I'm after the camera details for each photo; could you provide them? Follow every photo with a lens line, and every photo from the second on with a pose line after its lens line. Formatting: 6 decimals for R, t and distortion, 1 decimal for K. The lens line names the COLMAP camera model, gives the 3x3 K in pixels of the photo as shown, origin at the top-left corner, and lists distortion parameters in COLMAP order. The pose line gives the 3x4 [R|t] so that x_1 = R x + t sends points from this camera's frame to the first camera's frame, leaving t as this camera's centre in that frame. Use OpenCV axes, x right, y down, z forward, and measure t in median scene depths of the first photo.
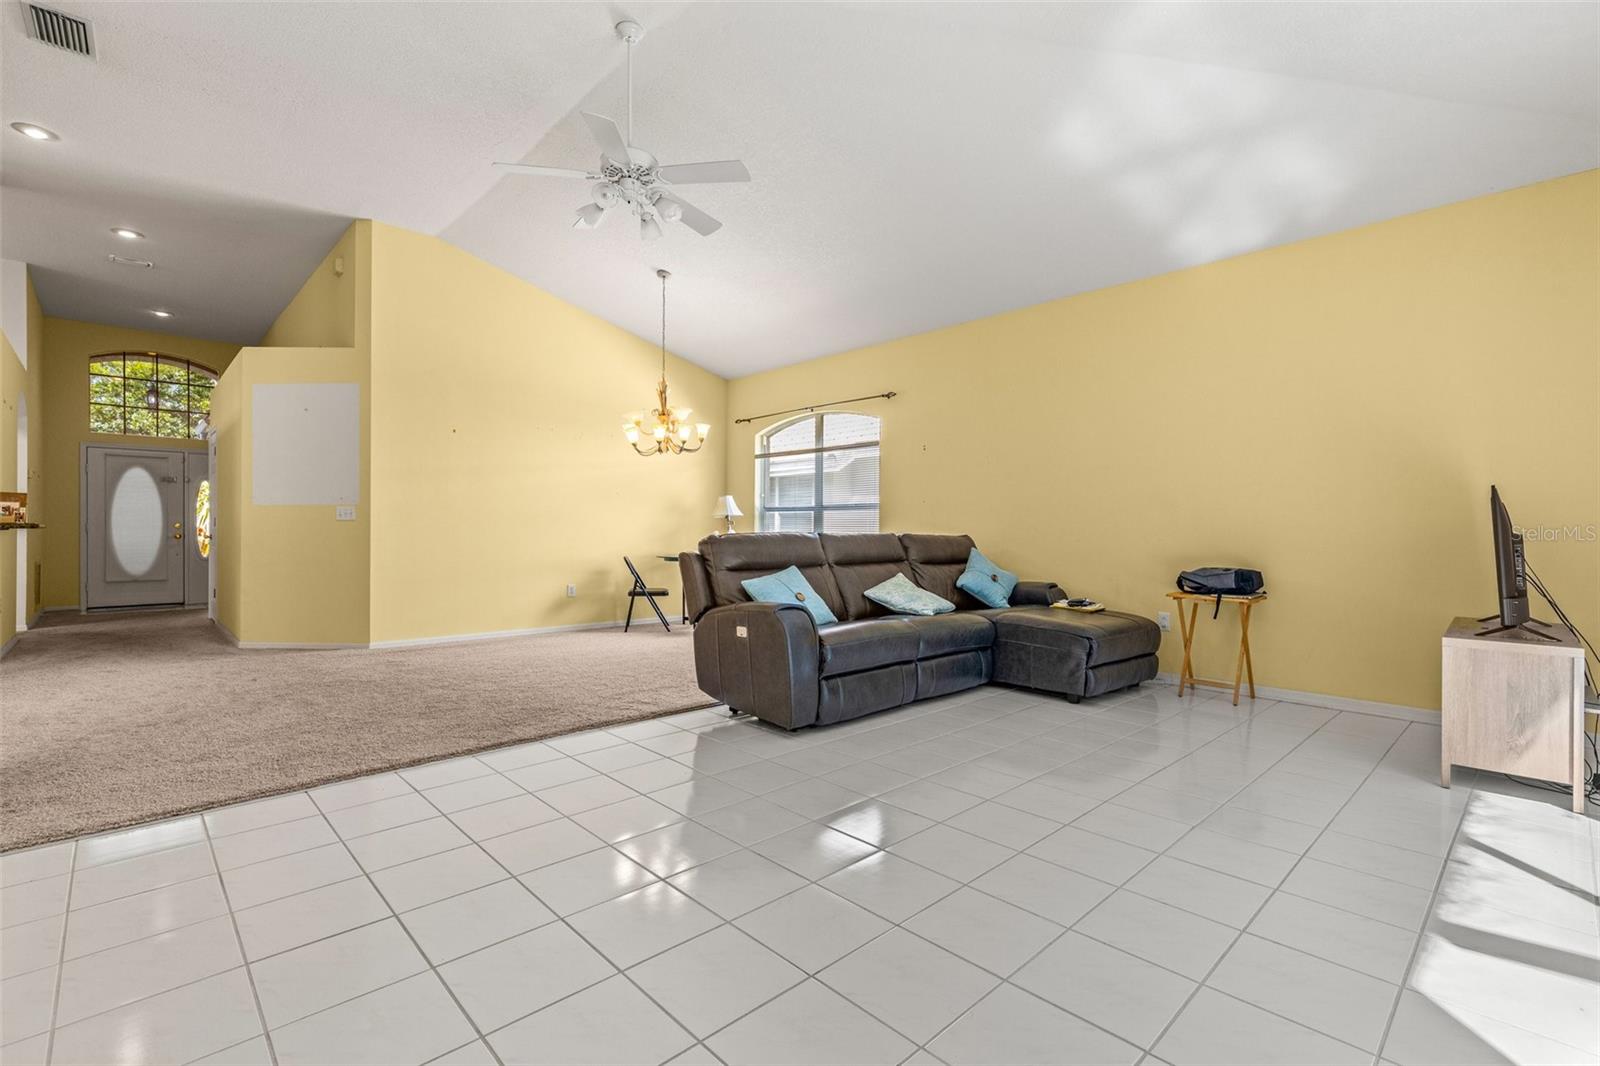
lens RADIAL K [[717.0, 0, 803.4], [0, 717.0, 540.5], [0, 0, 1]] dist [0.007047, 0.000264]
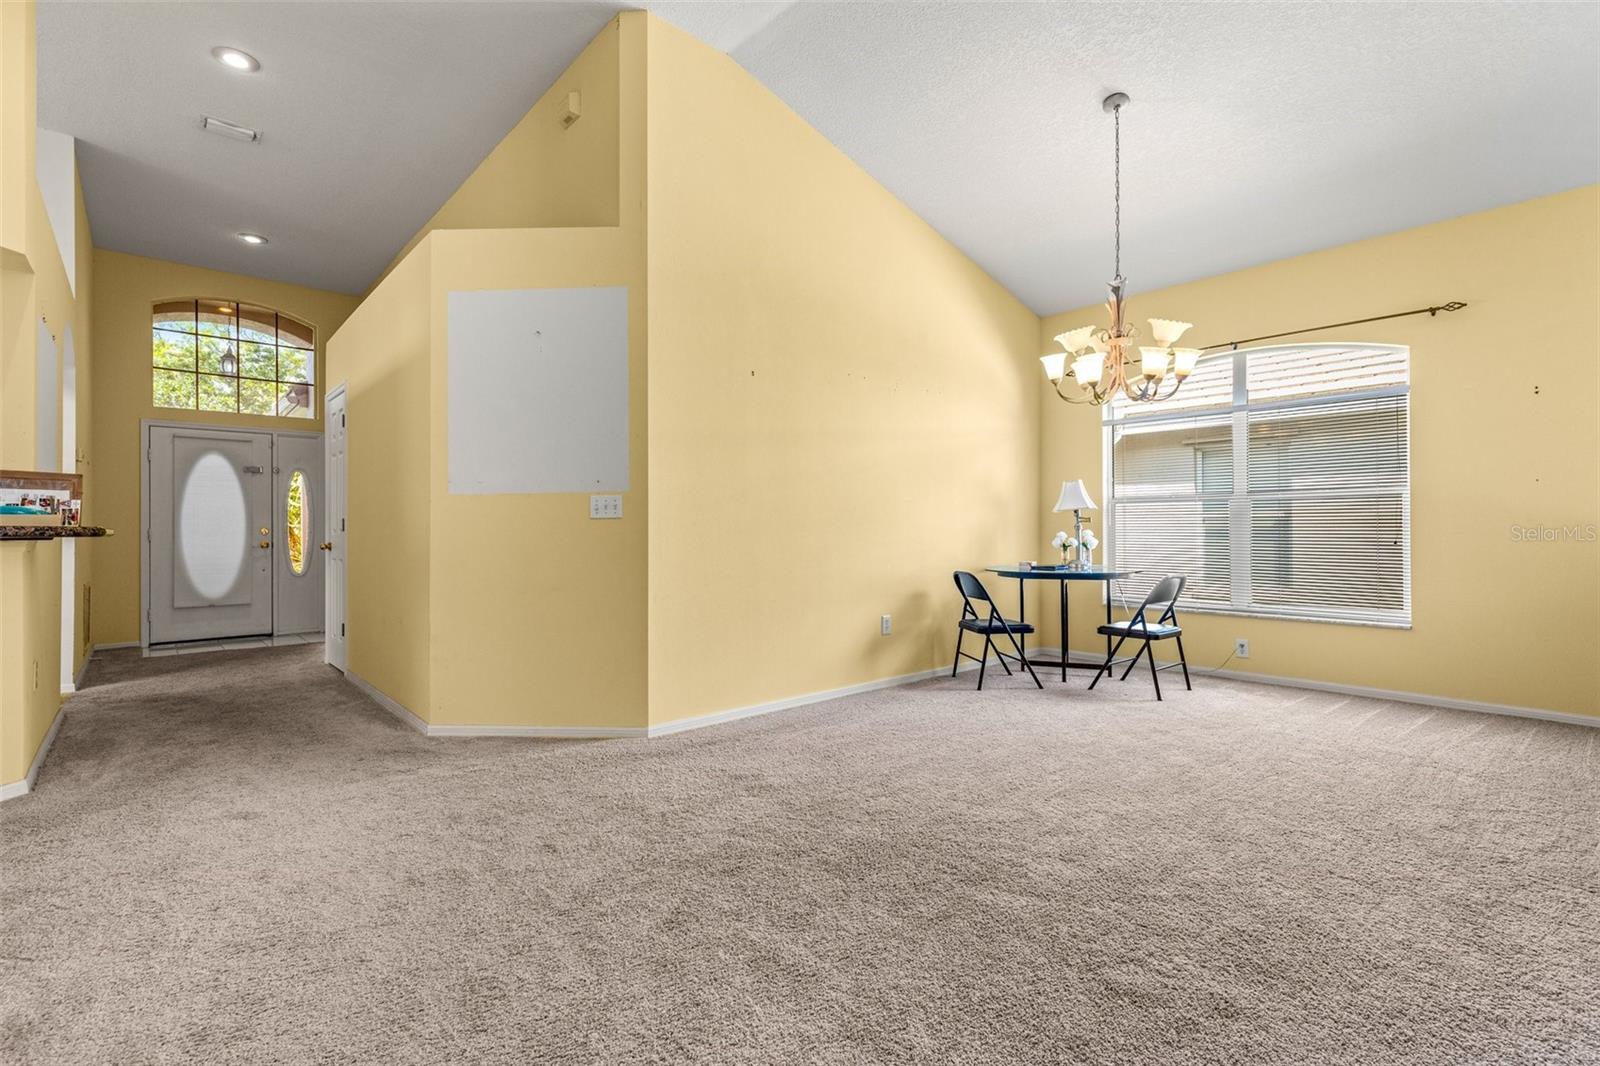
lens RADIAL K [[717.0, 0, 802.3], [0, 717.0, 536.0], [0, 0, 1]] dist [0.007047, 0.000264]
pose [[0.999719, -0.008678, -0.022072, -0.406092], [0.008482, 0.999924, -0.008949, -0.006230], [0.022148, 0.008759, 0.999716, 0.364772]]
